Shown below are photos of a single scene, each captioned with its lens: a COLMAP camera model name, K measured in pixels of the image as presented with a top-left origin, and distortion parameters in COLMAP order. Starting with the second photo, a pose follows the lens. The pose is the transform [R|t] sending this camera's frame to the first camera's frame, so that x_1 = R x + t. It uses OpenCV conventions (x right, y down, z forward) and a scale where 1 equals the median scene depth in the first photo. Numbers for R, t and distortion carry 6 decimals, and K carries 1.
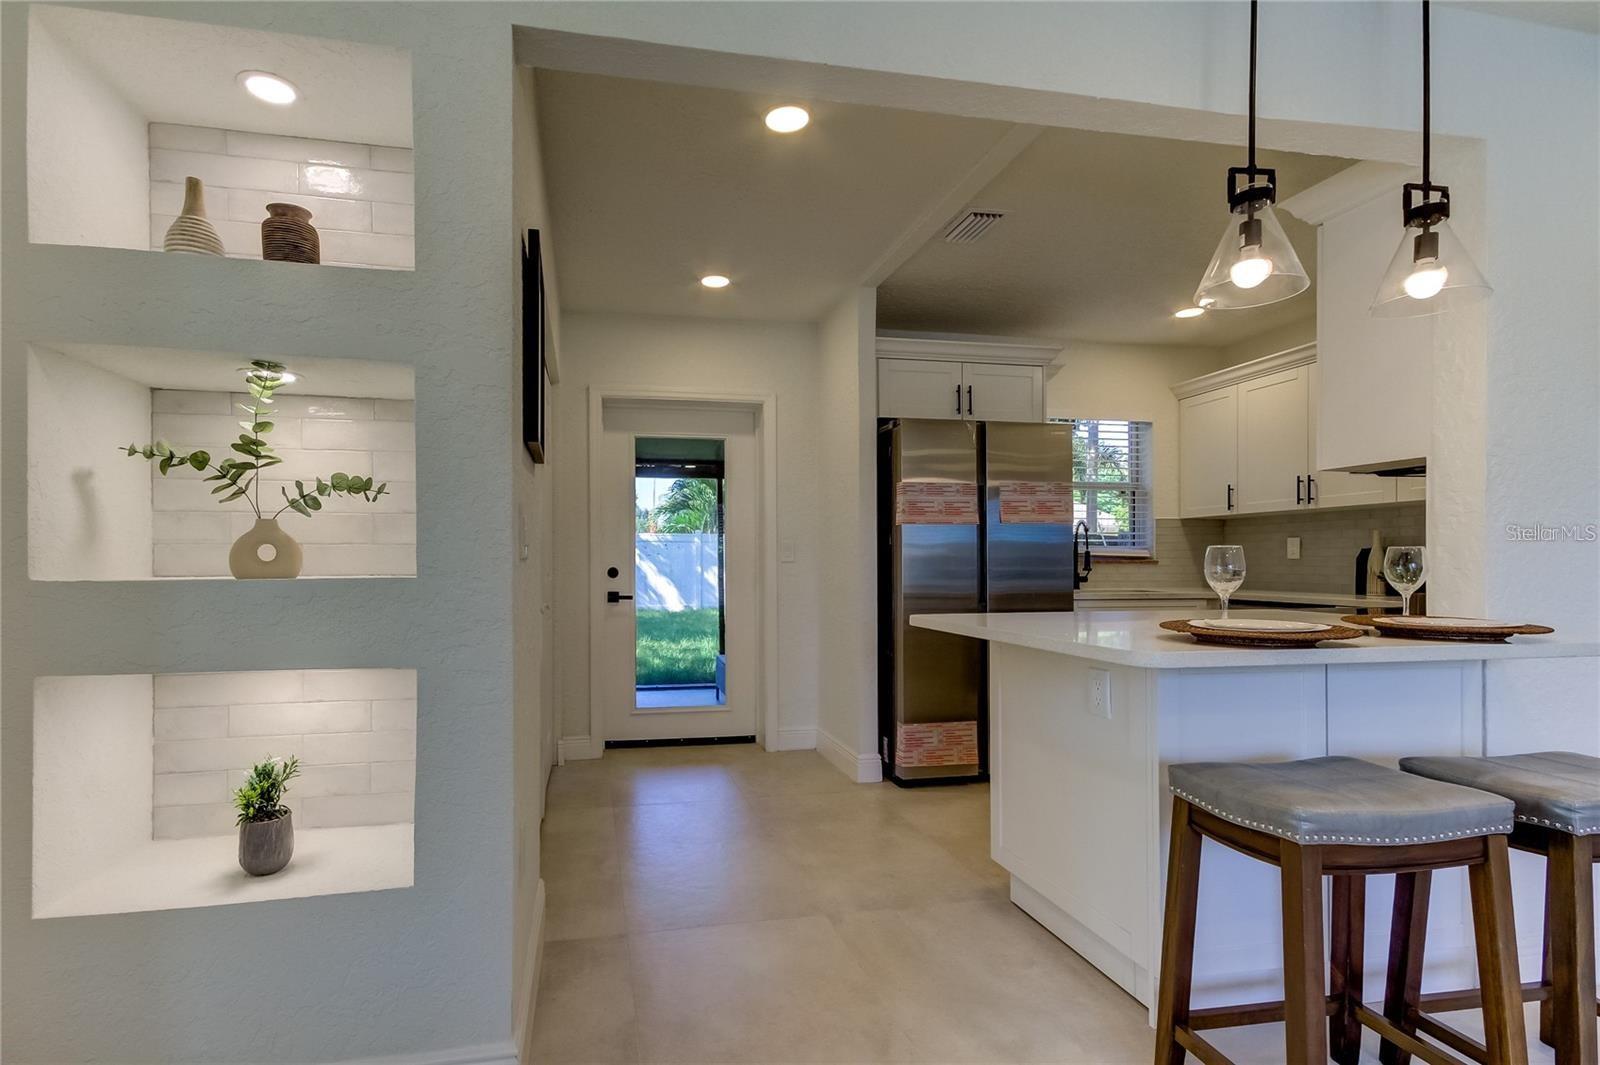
lens RADIAL K [[767.4, 0, 741.2], [0, 767.4, 564.8], [0, 0, 1]] dist [0.014069, -0.001418]
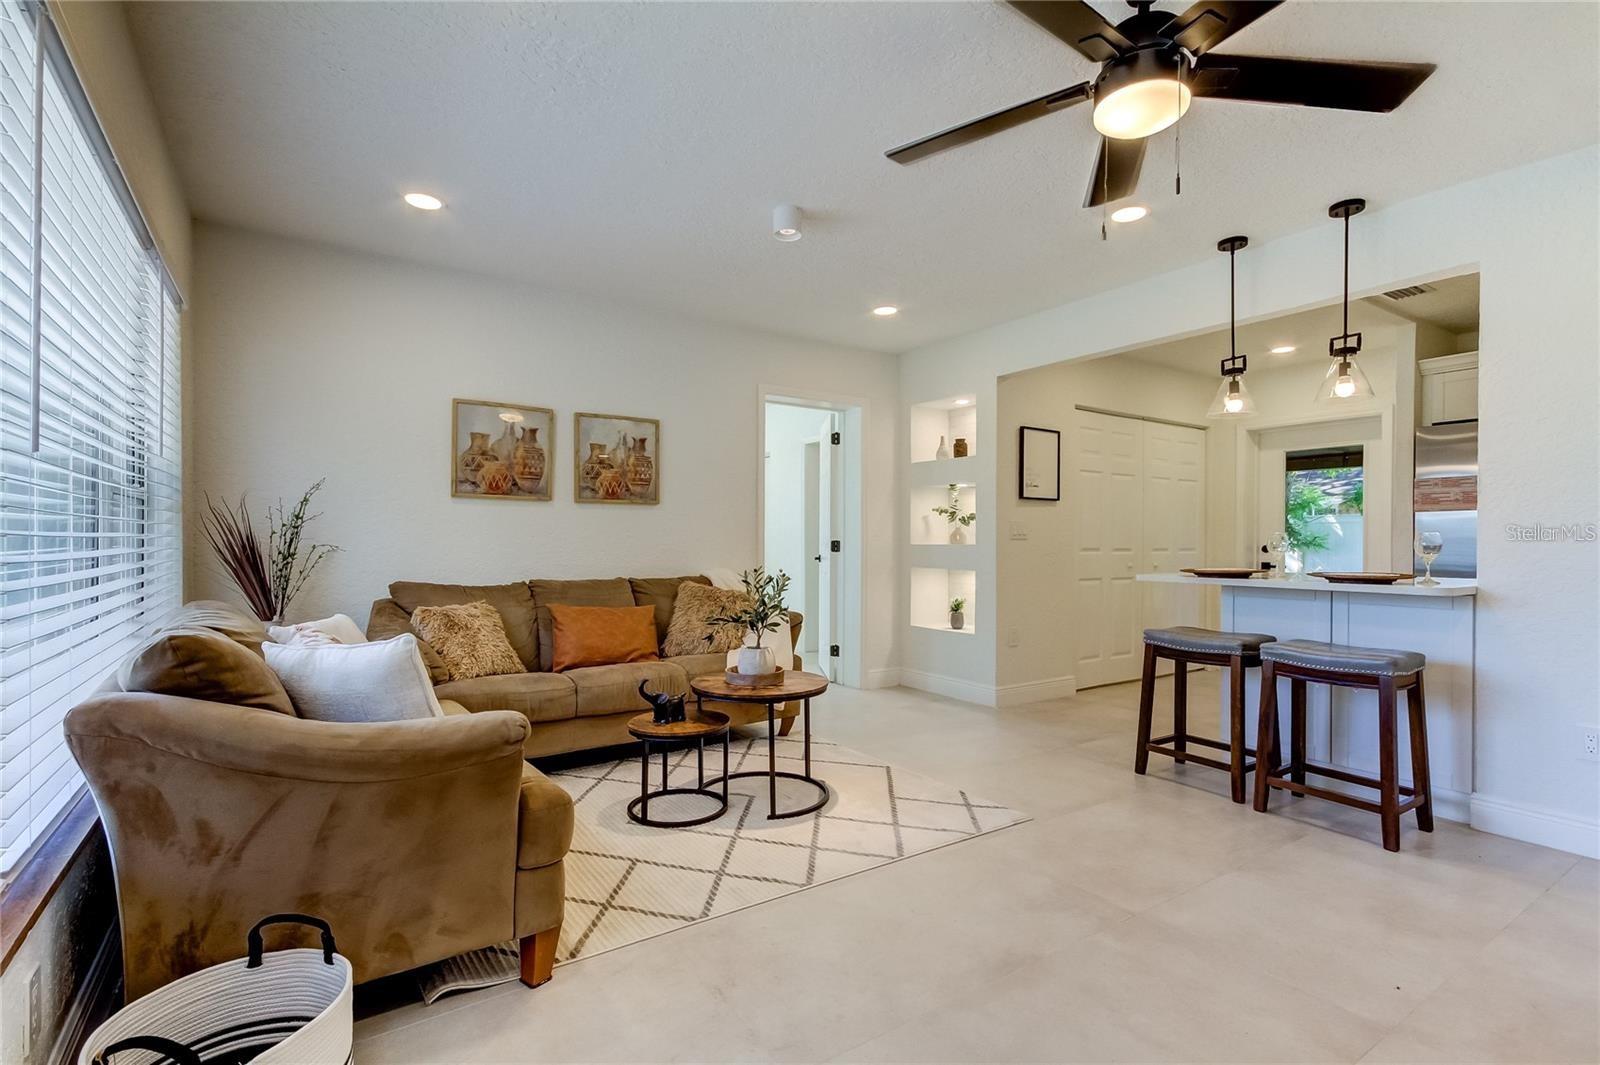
lens RADIAL K [[767.4, 0, 796.9], [0, 767.4, 536.2], [0, 0, 1]] dist [0.014069, -0.001418]
pose [[0.372956, -0.002616, -0.927845, 0.947844], [-0.009189, 0.999937, -0.006513, 0.004262], [0.927803, 0.010955, 0.372908, -0.396496]]
